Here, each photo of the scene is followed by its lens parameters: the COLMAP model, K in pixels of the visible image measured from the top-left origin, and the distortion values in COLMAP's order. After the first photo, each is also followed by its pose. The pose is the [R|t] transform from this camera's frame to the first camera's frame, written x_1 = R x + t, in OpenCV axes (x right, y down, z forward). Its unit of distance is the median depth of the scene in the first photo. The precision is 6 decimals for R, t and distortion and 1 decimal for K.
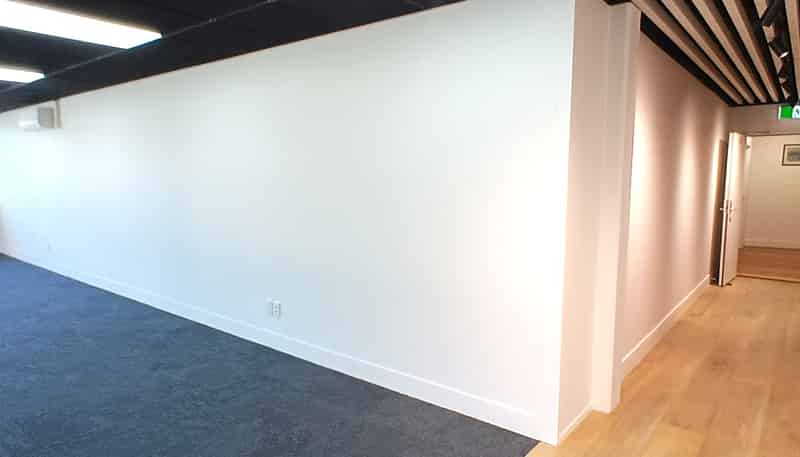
lens RADIAL K [[504.3, 0, 397.0], [0, 504.3, 227.7], [0, 0, 1]] dist [-0.006011, 0.051839]
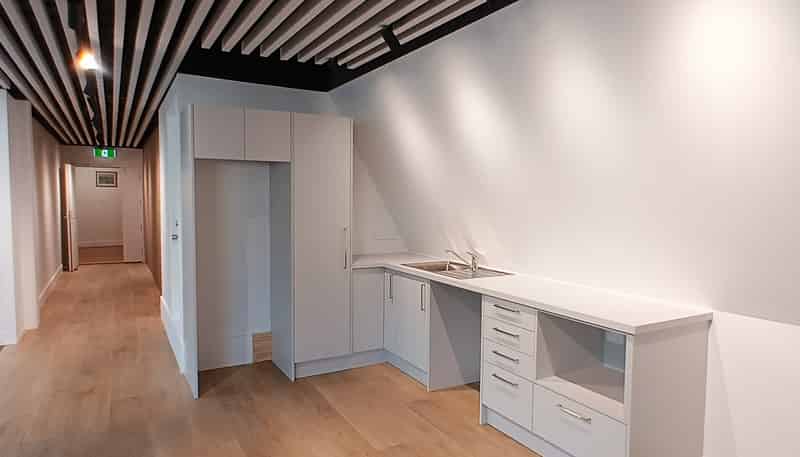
lens RADIAL K [[504.3, 0, 397.0], [0, 504.3, 227.7], [0, 0, 1]] dist [-0.006011, 0.051839]
pose [[0.368658, -0.054209, 0.927983, -0.331742], [0.082595, 0.996260, 0.025386, 0.031621], [-0.925889, 0.067288, 0.371756, -0.376624]]
